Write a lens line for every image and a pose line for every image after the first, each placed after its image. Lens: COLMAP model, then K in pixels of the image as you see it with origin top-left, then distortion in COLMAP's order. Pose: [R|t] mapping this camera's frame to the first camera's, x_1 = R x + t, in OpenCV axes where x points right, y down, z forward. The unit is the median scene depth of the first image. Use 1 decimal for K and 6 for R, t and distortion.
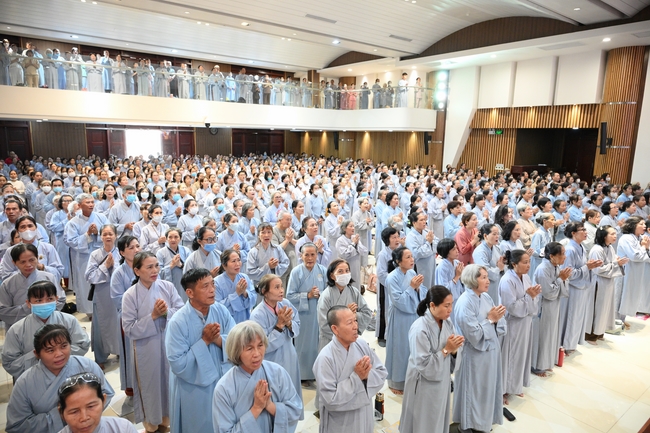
lens RADIAL K [[430.7, 0, 324.5], [0, 430.7, 216.1], [0, 0, 1]] dist [-0.003957, 0.002391]
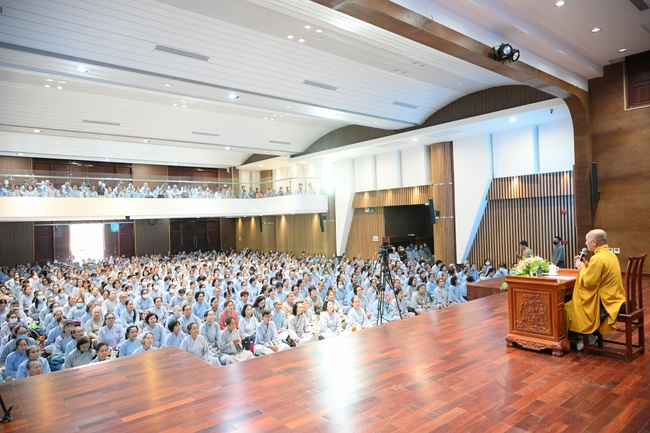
lens RADIAL K [[430.7, 0, 325.8], [0, 430.7, 217.7], [0, 0, 1]] dist [-0.003957, 0.002391]
pose [[0.998283, -0.053898, 0.022956, 0.239737], [0.057207, 0.981297, -0.183802, 0.041428], [-0.012620, 0.184799, 0.982695, -0.188929]]
